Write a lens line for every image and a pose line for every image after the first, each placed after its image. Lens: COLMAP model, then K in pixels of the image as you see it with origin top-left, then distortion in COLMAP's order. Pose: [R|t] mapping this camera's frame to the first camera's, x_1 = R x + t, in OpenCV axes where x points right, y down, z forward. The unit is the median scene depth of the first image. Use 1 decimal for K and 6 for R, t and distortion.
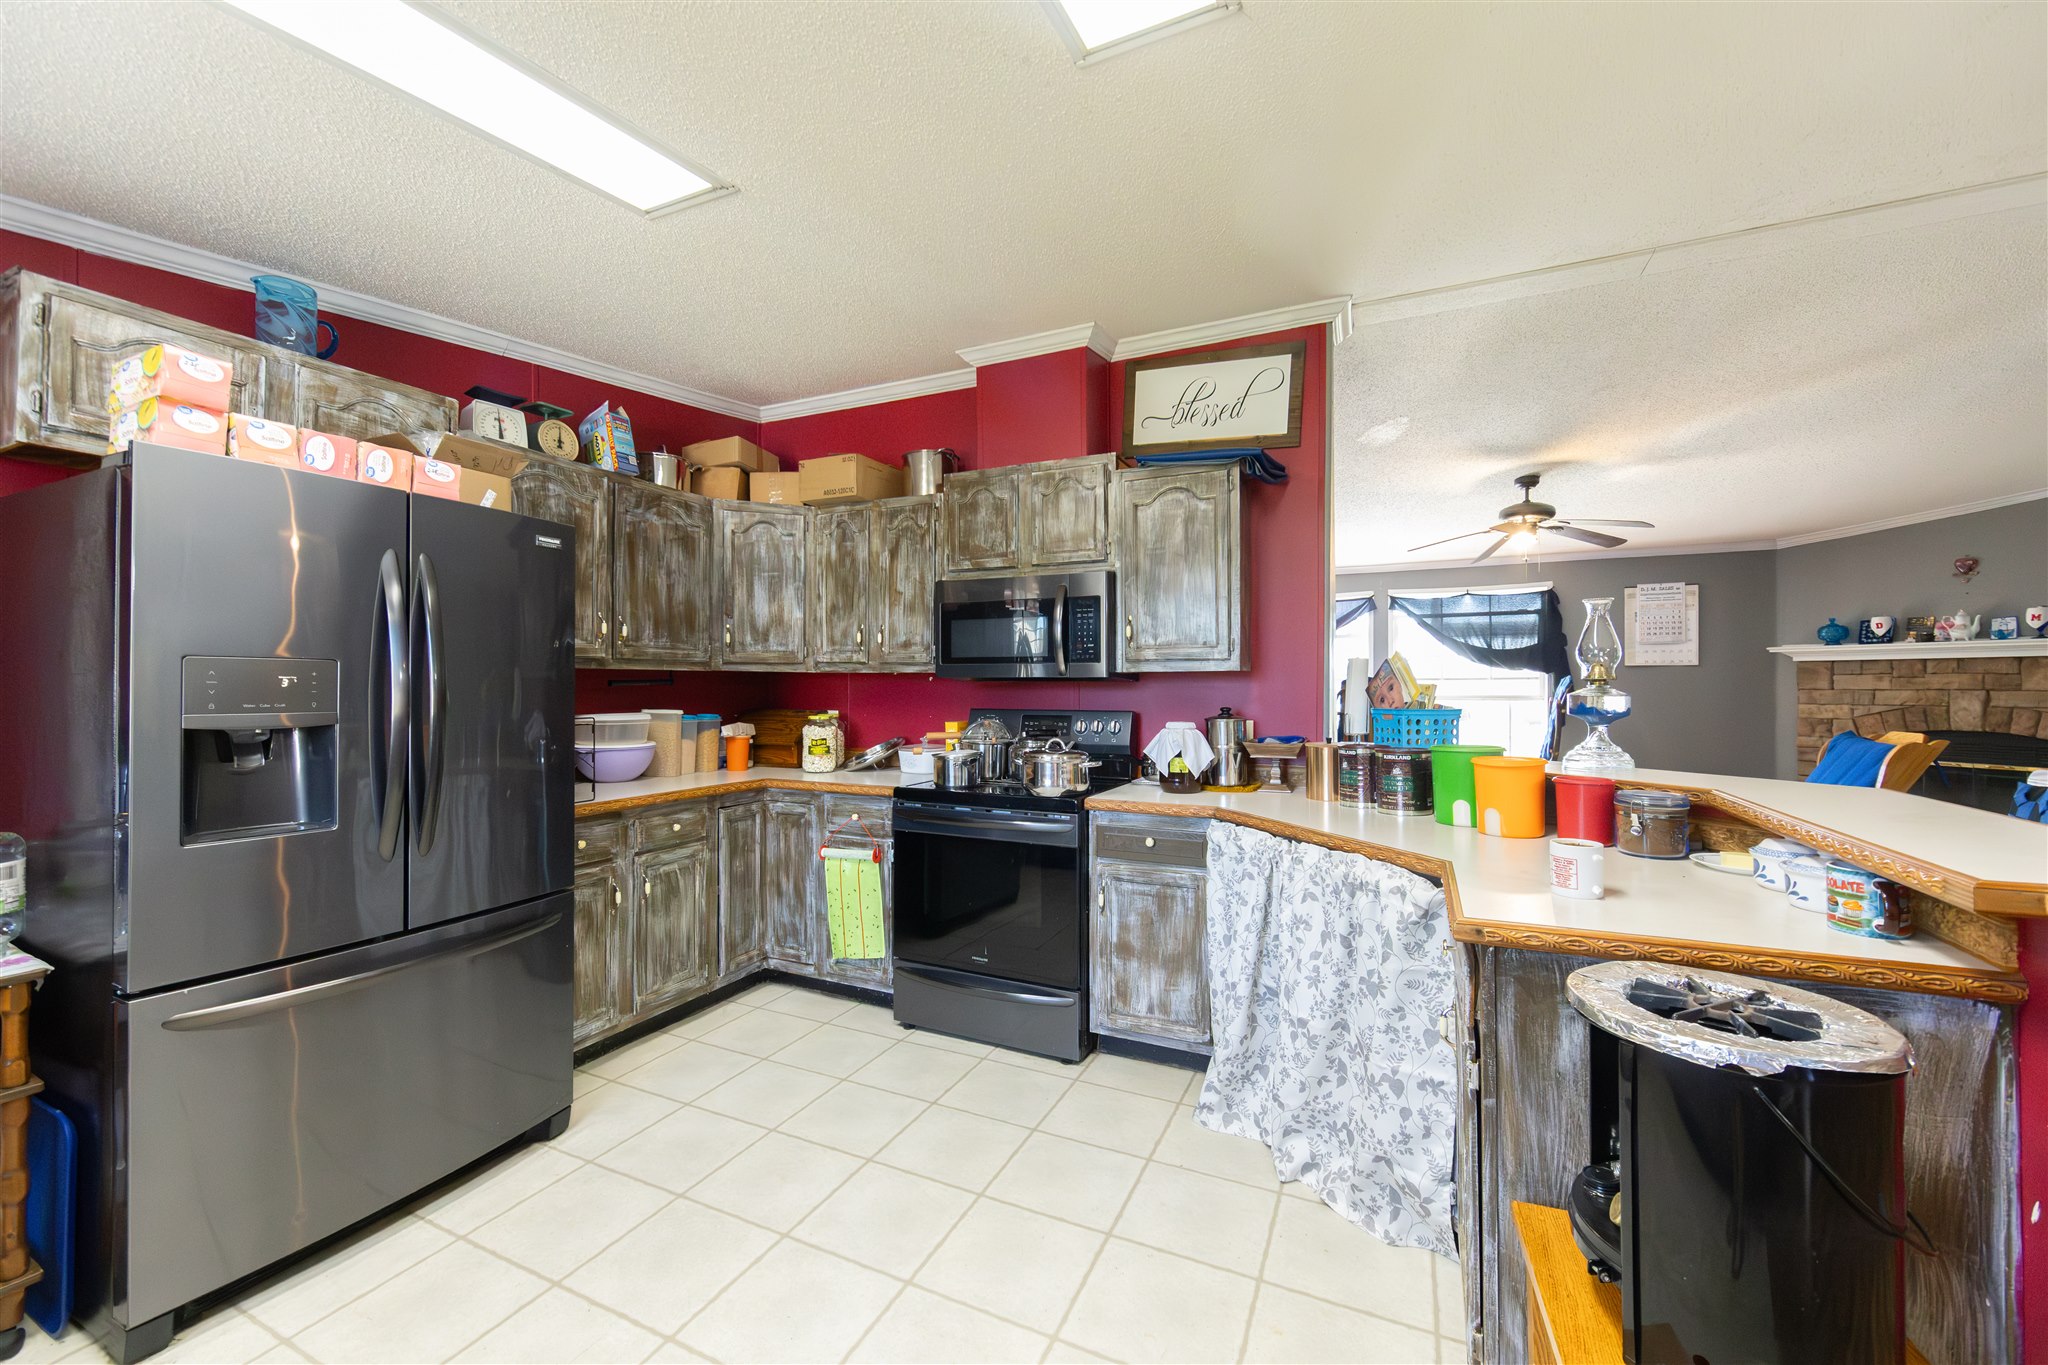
lens RADIAL K [[802.2, 0, 1011.4], [0, 802.2, 680.2], [0, 0, 1]] dist [-0.000504, -0.000065]
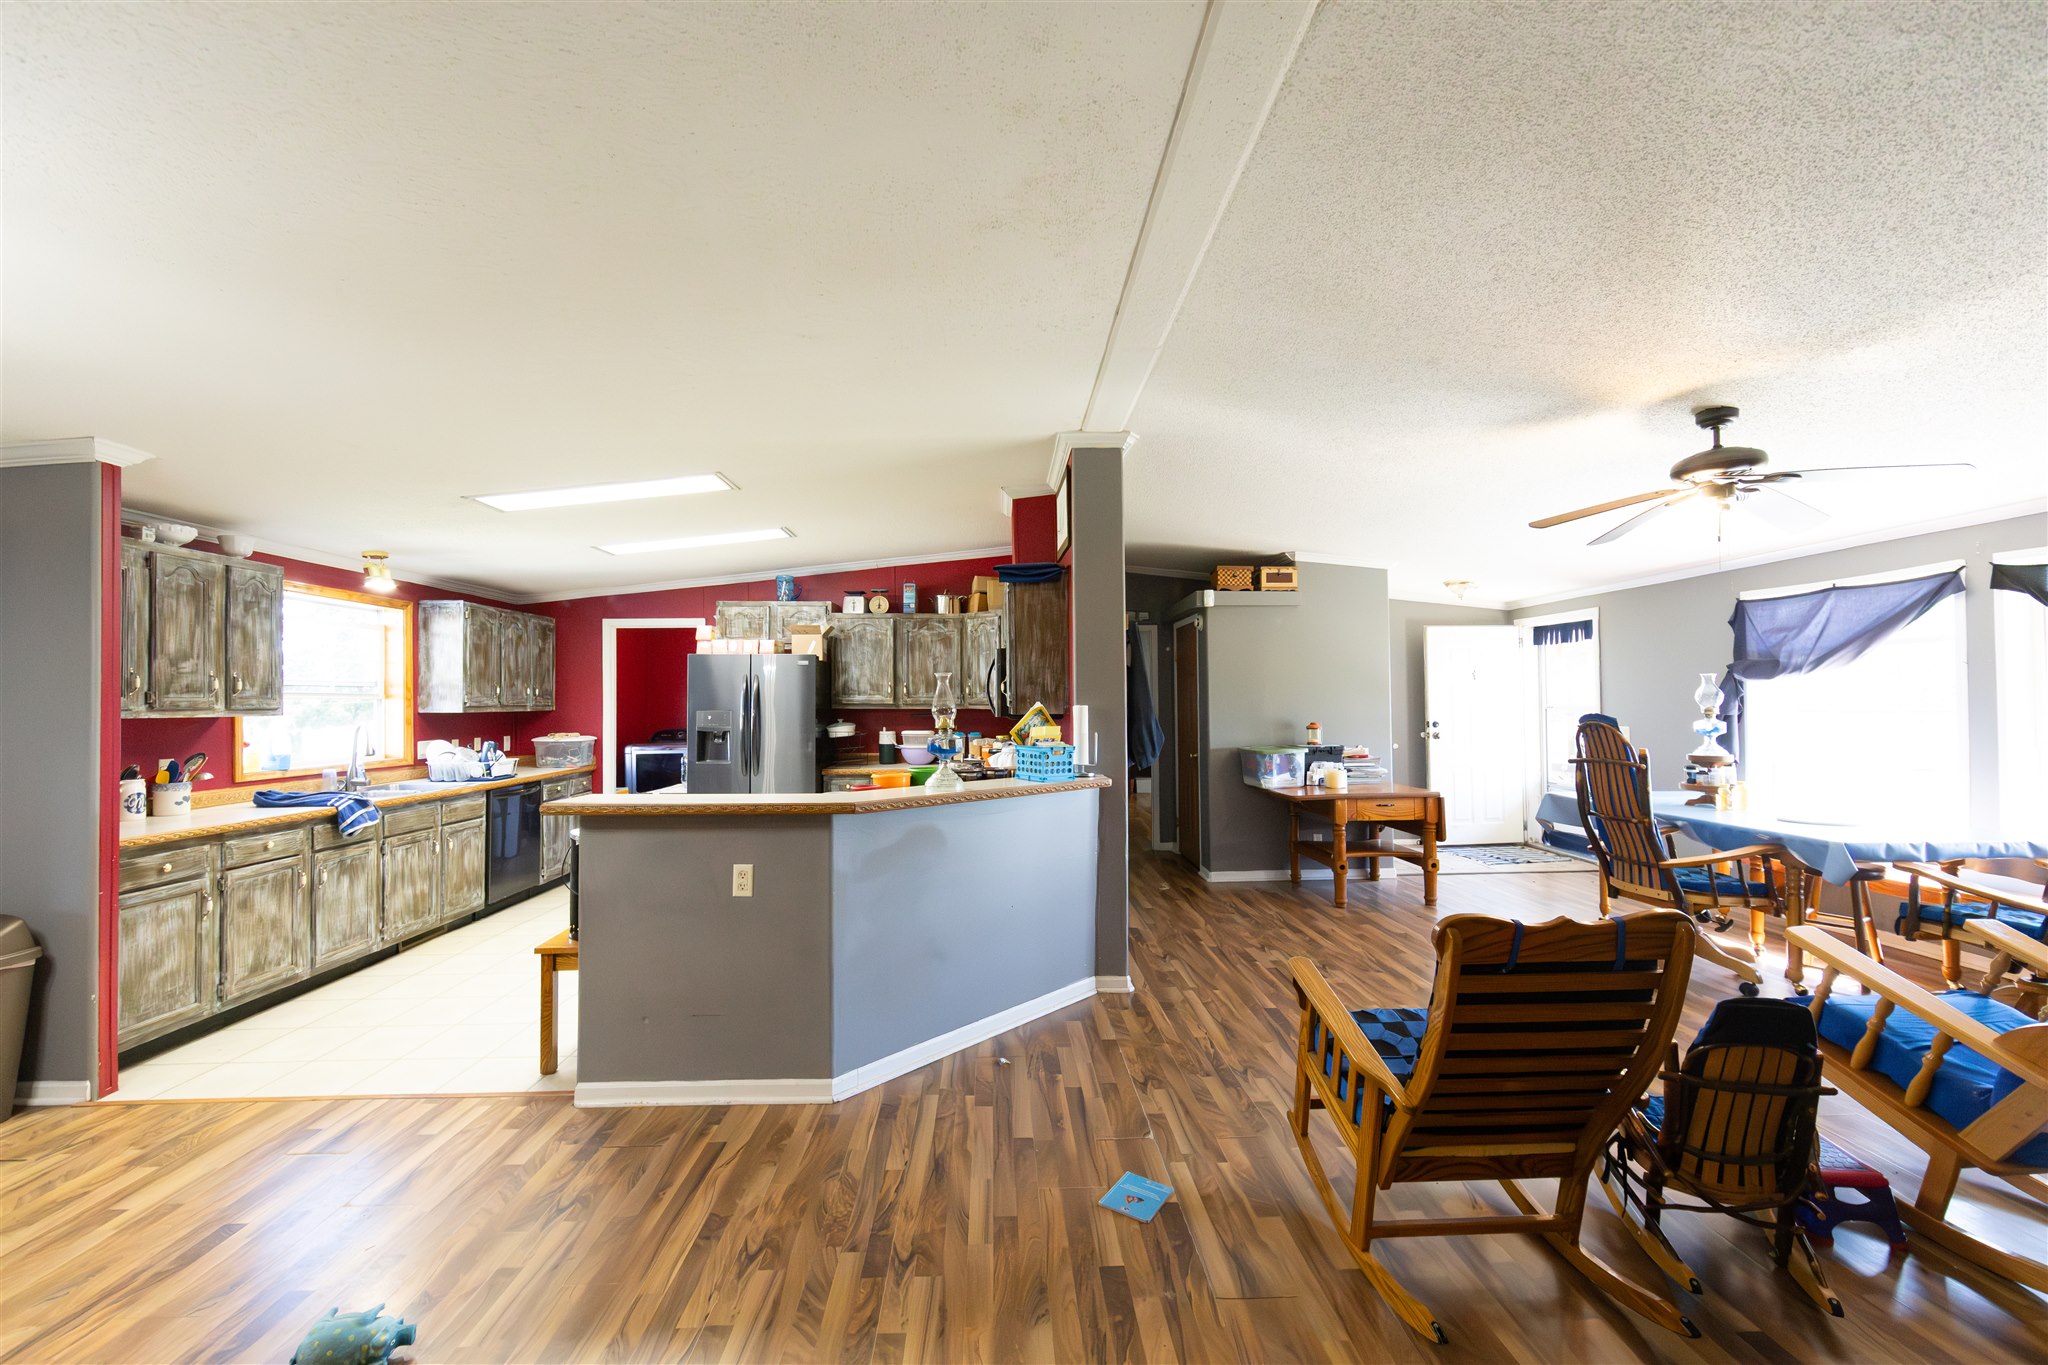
lens RADIAL K [[799.6, 0, 1018.5], [0, 799.6, 689.7], [0, 0, 1]] dist [-0.002456, -0.000242]
pose [[0.464156, -0.014002, -0.885643, 1.484142], [0.006961, 0.999902, -0.012160, -0.036924], [0.885726, -0.000521, 0.464208, 0.311912]]
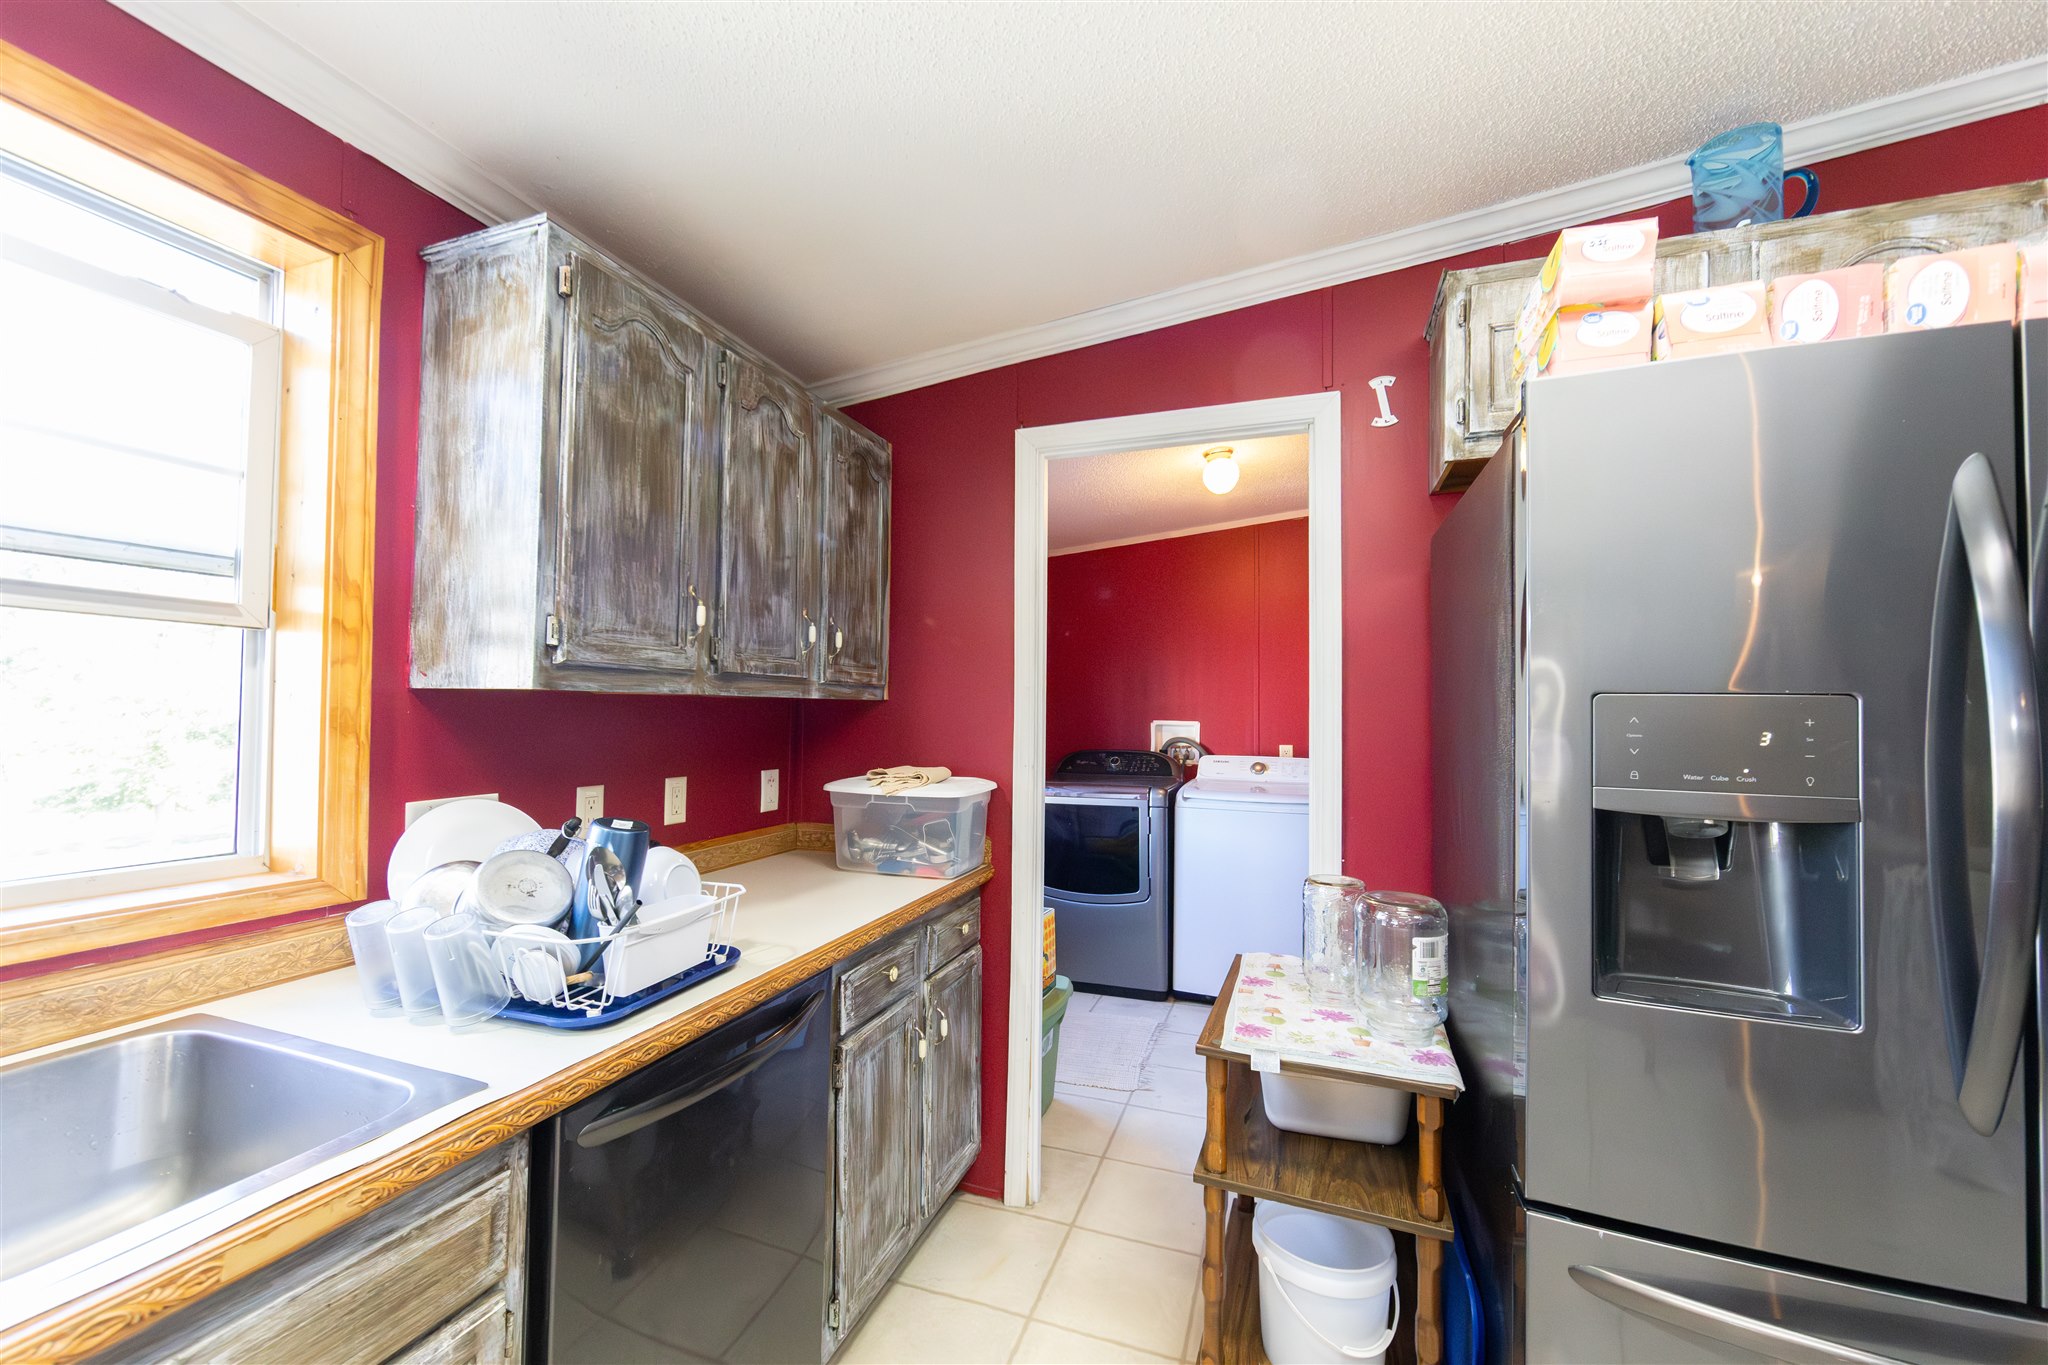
lens RADIAL K [[799.6, 0, 1018.5], [0, 799.6, 689.7], [0, 0, 1]] dist [-0.002456, -0.000242]
pose [[0.108952, -0.027353, -0.993671, -0.233246], [-0.008121, 0.999563, -0.028406, -0.005844], [0.994014, 0.011165, 0.108682, 0.245764]]
